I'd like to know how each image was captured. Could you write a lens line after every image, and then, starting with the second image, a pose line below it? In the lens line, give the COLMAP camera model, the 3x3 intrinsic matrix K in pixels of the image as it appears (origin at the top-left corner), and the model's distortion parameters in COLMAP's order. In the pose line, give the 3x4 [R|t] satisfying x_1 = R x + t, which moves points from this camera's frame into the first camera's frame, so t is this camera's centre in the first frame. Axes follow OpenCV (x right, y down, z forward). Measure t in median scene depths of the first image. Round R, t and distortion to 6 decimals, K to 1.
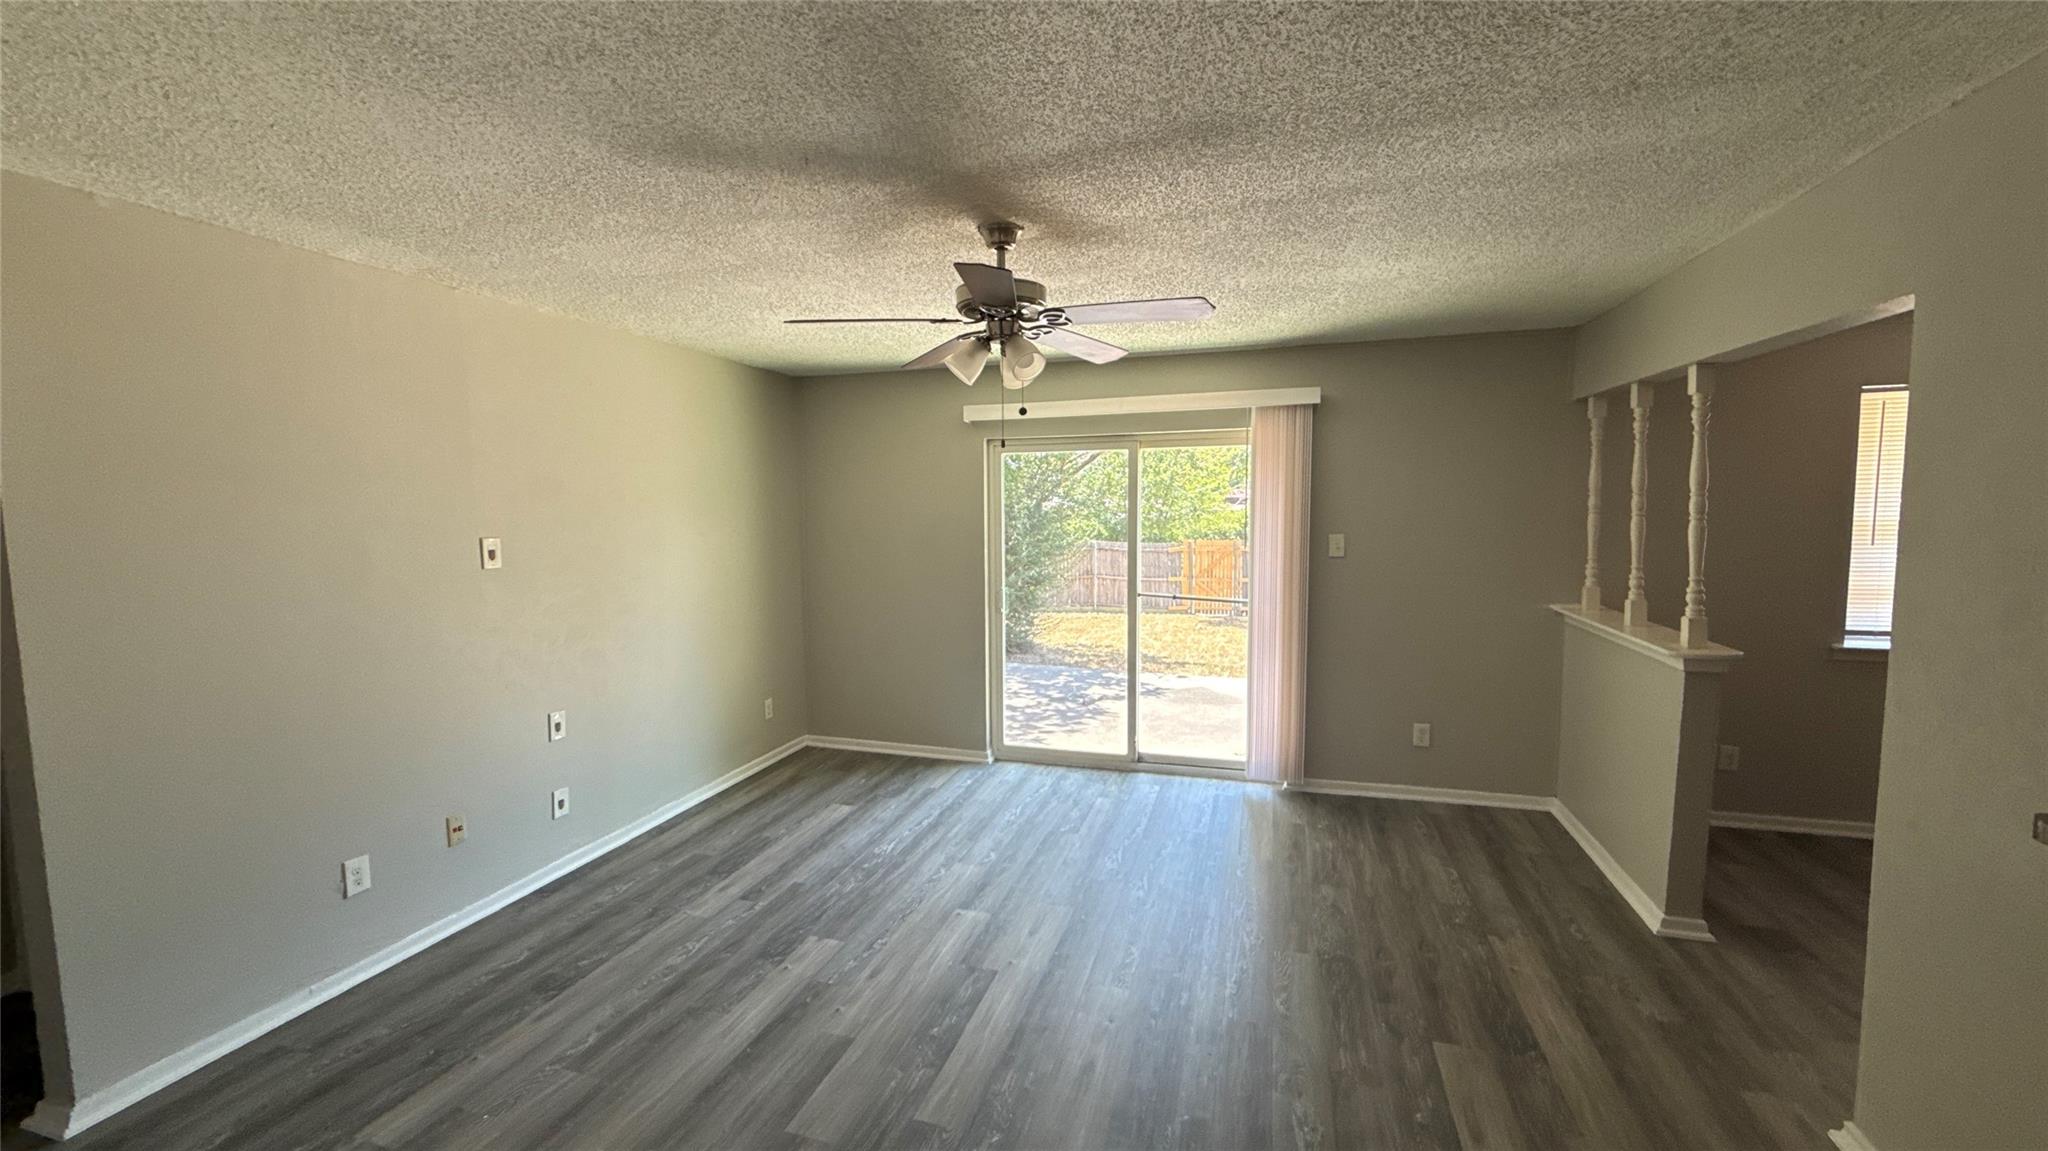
lens RADIAL K [[813.4, 0, 1016.2], [0, 813.4, 572.4], [0, 0, 1]] dist [-0.001228, -0.000313]
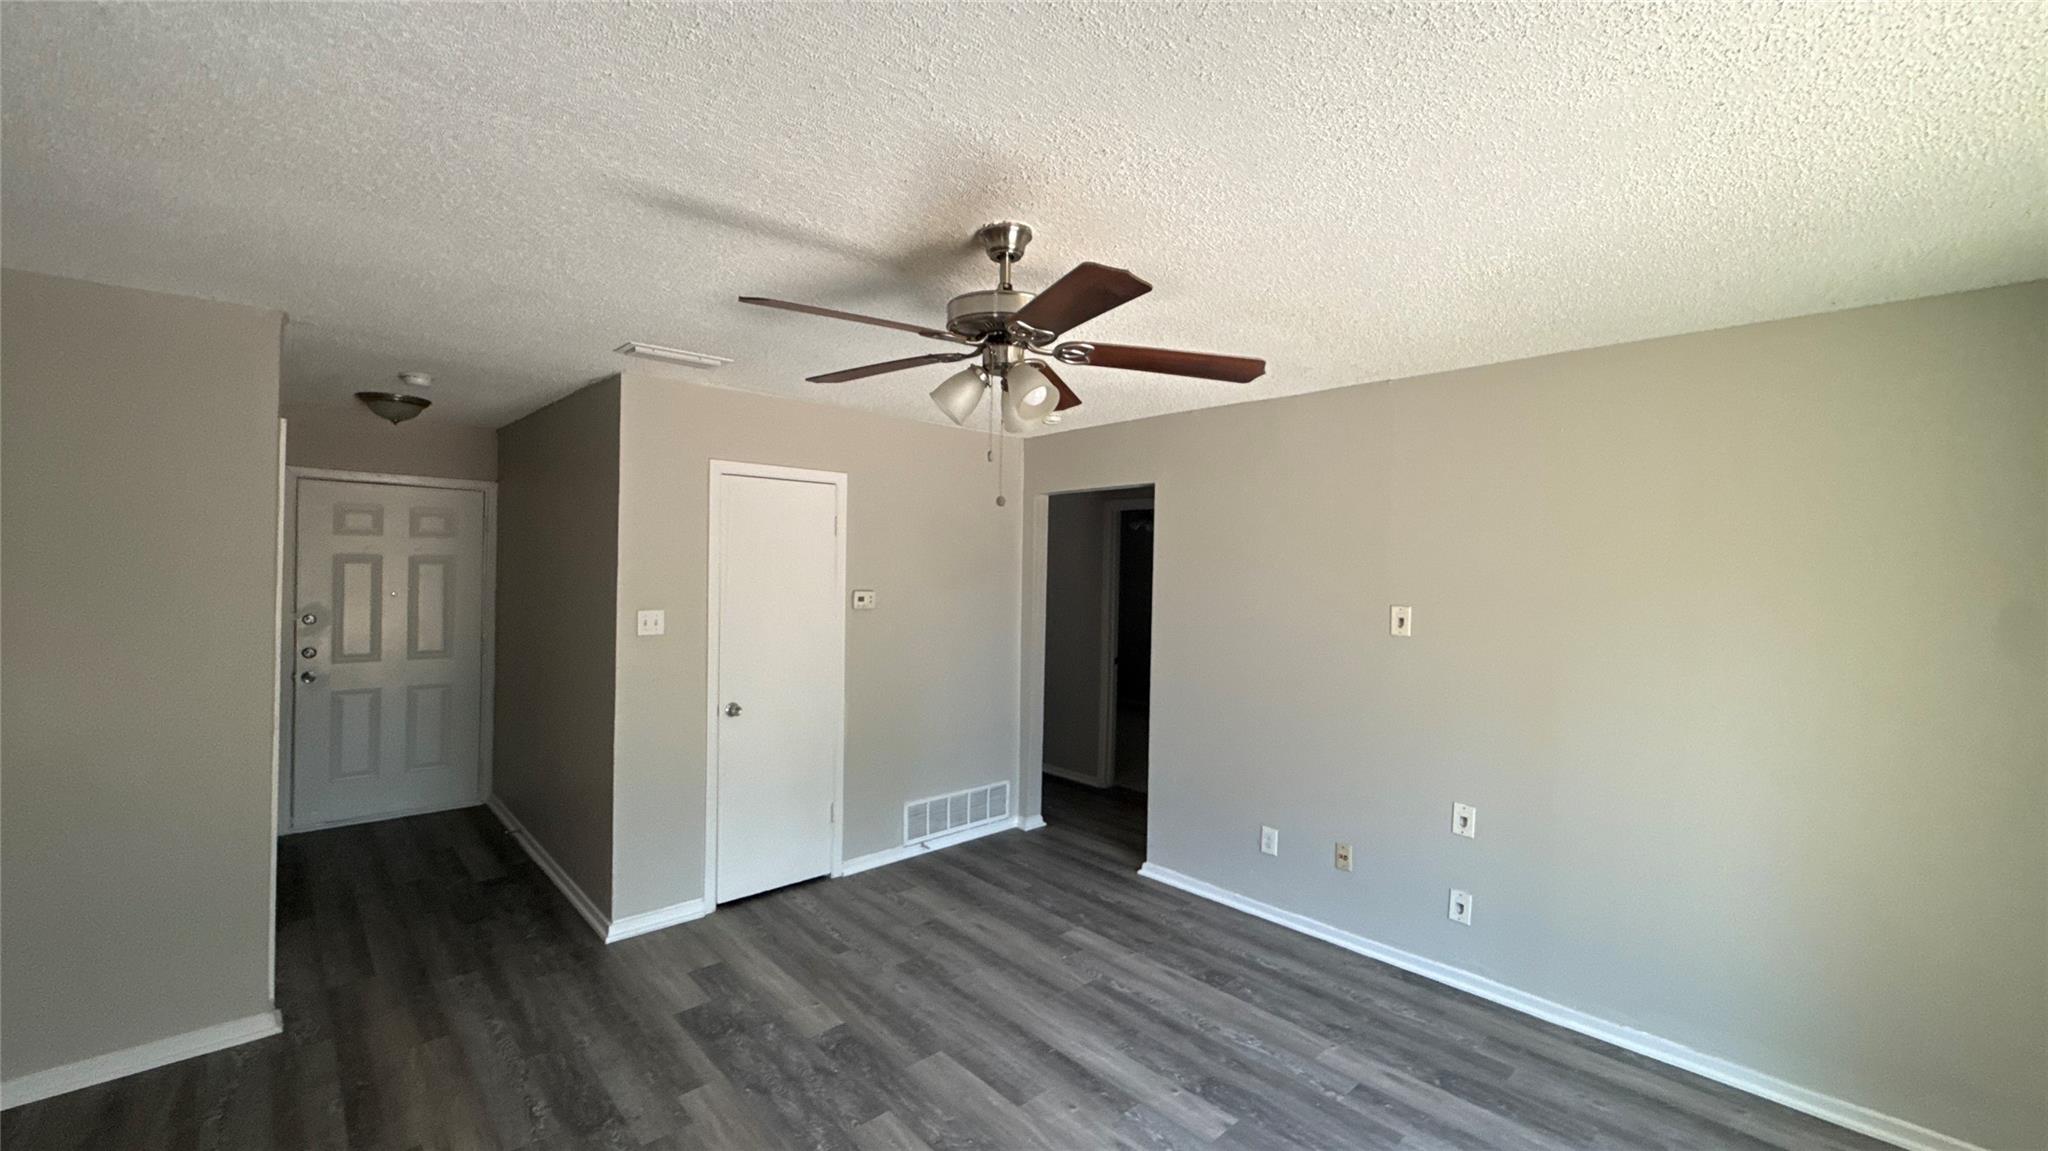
lens RADIAL K [[813.4, 0, 1016.2], [0, 813.4, 572.4], [0, 0, 1]] dist [-0.001228, -0.000313]
pose [[-0.499321, 0.007683, -0.866383, 0.568562], [-0.082242, 0.995025, 0.056222, -0.116400], [0.862505, 0.099326, -0.496205, 1.222689]]
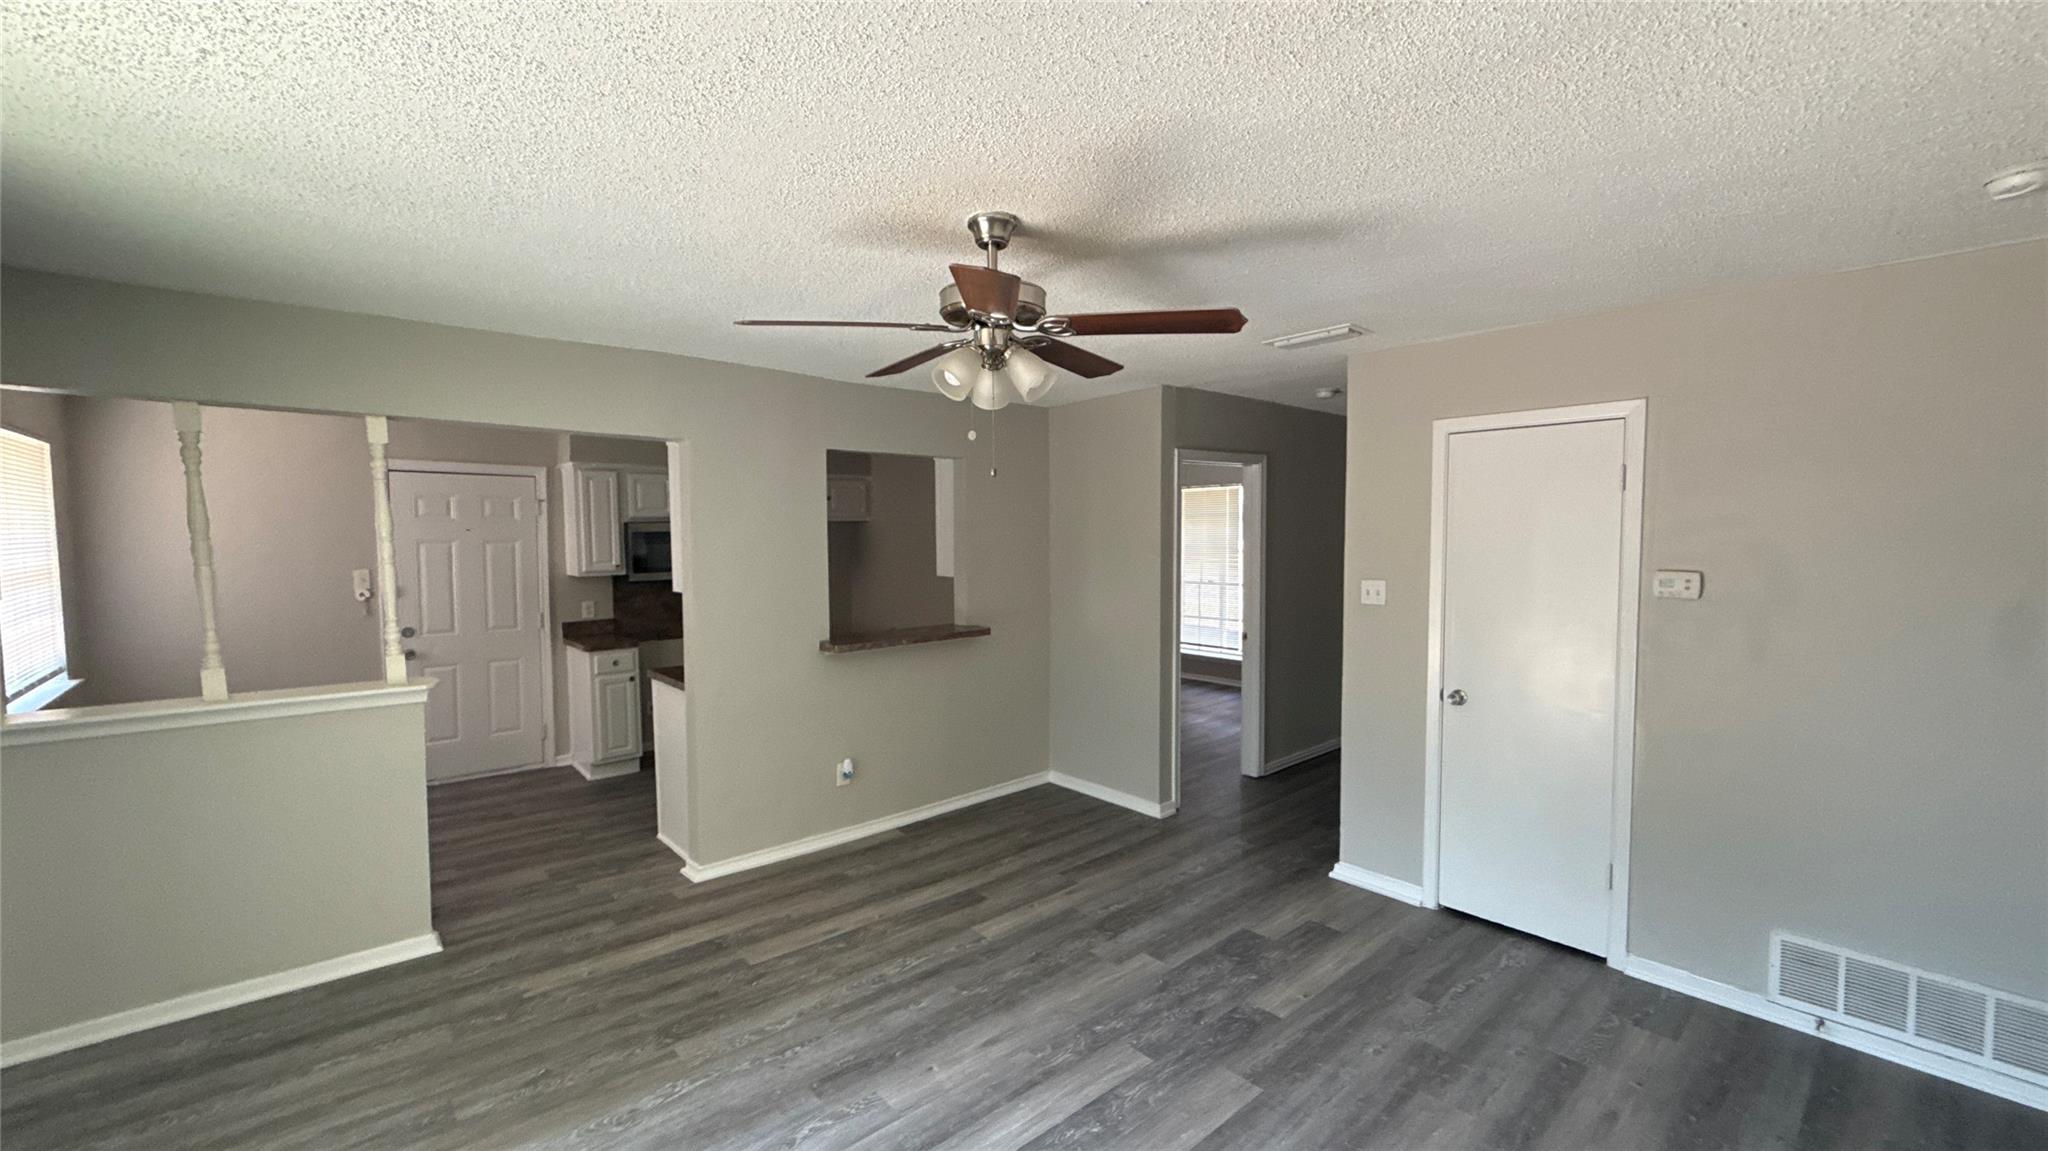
lens RADIAL K [[813.4, 0, 1016.2], [0, 813.4, 572.4], [0, 0, 1]] dist [-0.001228, -0.000313]
pose [[-0.852276, -0.012377, 0.522945, -0.420680], [0.055122, 0.992029, 0.113313, -0.130394], [-0.520180, 0.125400, -0.844801, 1.496098]]
